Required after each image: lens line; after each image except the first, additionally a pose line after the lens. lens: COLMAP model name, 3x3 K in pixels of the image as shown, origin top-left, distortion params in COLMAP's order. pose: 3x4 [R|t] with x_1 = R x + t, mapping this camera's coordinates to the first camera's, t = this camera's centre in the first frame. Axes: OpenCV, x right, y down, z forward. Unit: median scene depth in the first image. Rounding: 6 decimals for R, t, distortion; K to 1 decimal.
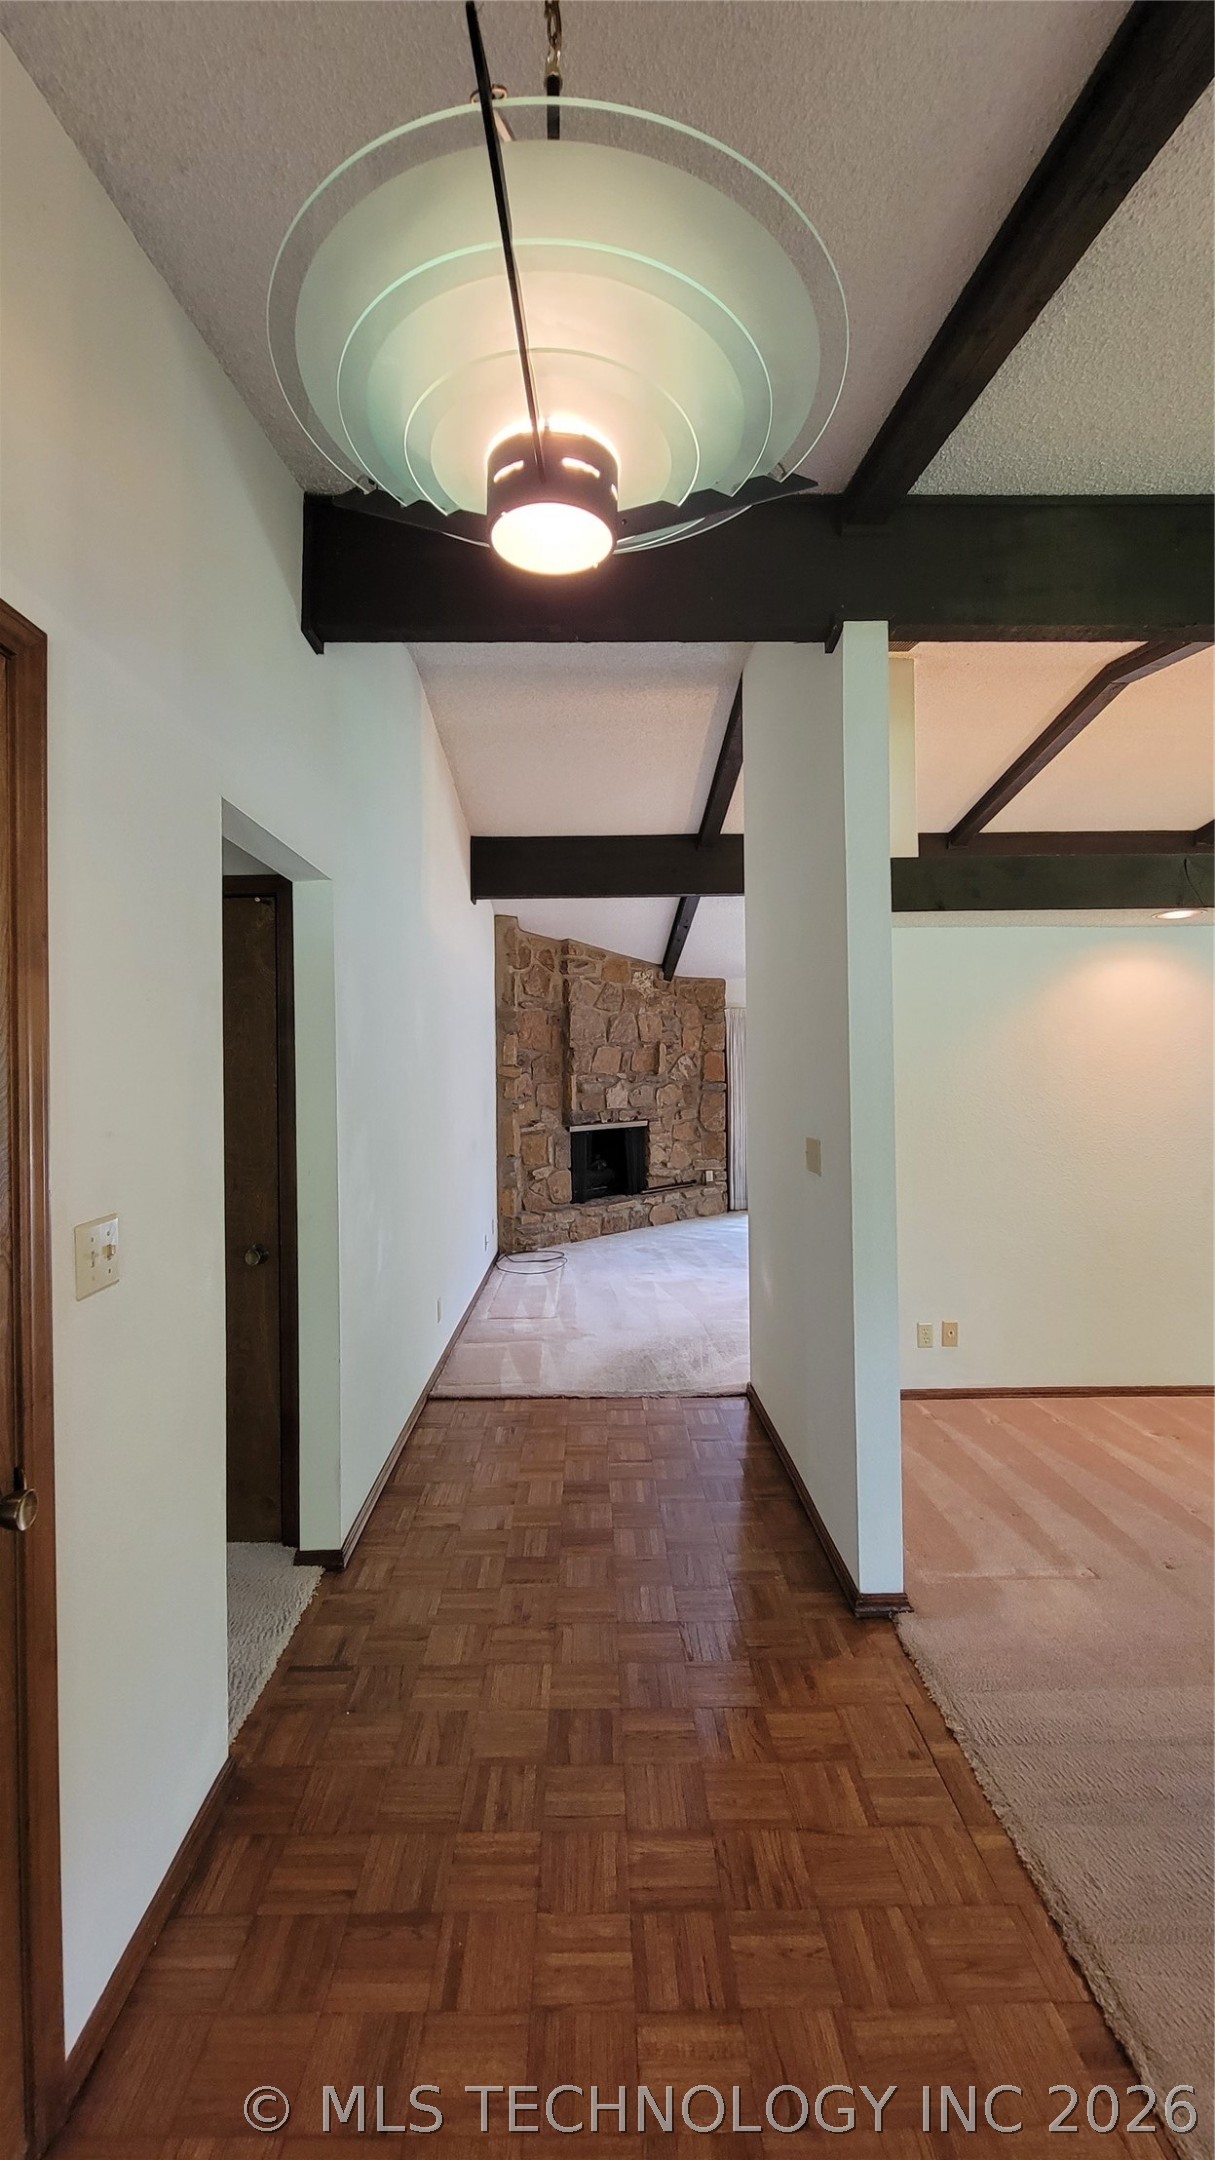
lens RADIAL K [[889.6, 0, 604.7], [0, 889.6, 1085.3], [0, 0, 1]] dist [-0.000391, 0.000552]
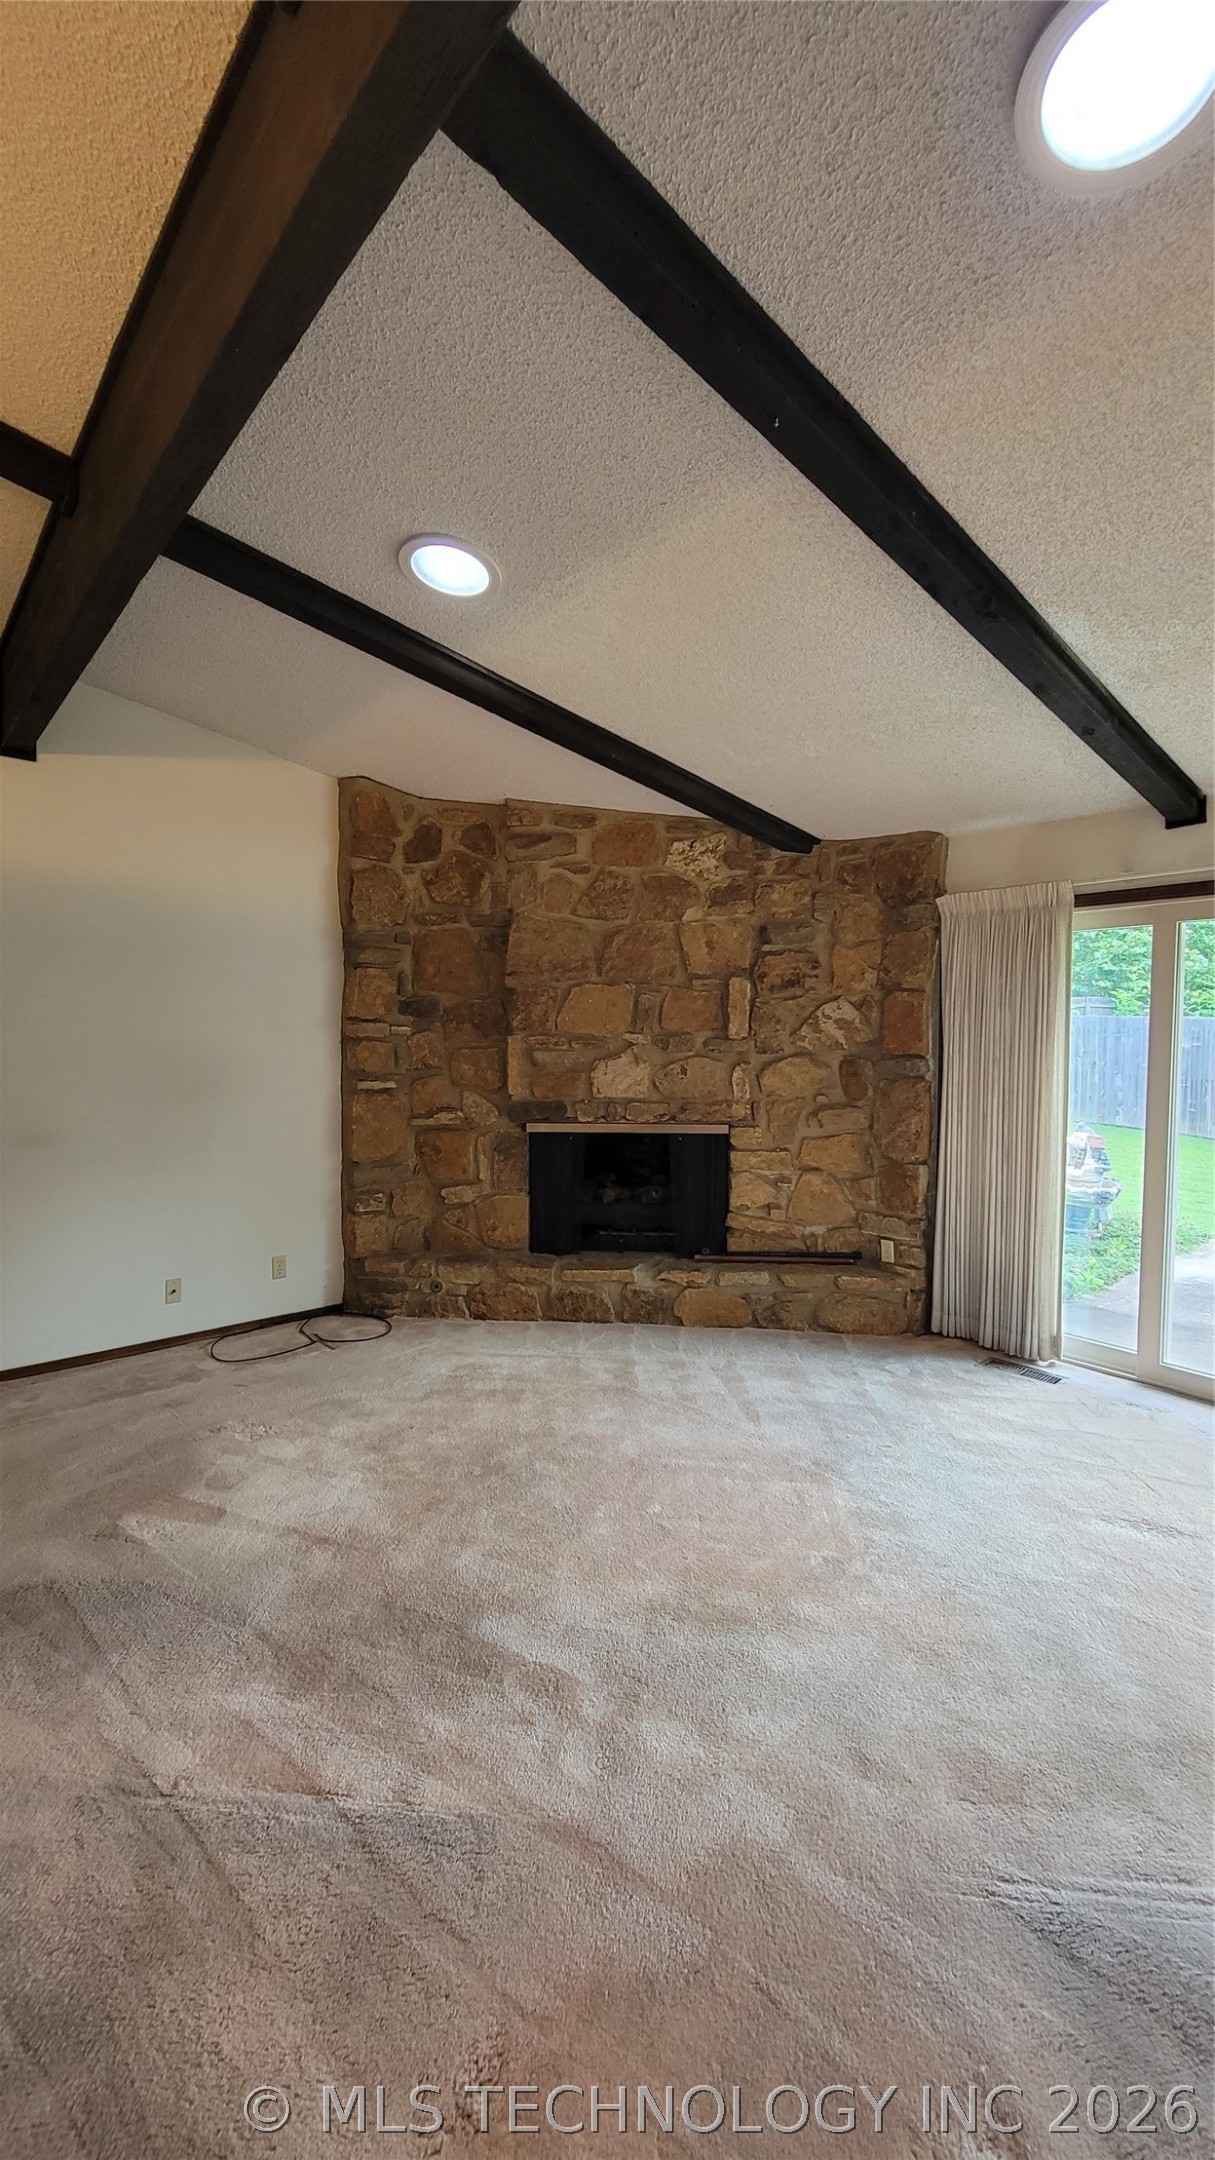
lens RADIAL K [[889.6, 0, 608.9], [0, 889.6, 1075.3], [0, 0, 1]] dist [-0.000391, 0.000552]
pose [[0.633087, 0.051774, -0.772347, 0.417749], [-0.021923, 0.998560, 0.048968, -0.014202], [0.773770, -0.014069, 0.633310, 0.624945]]
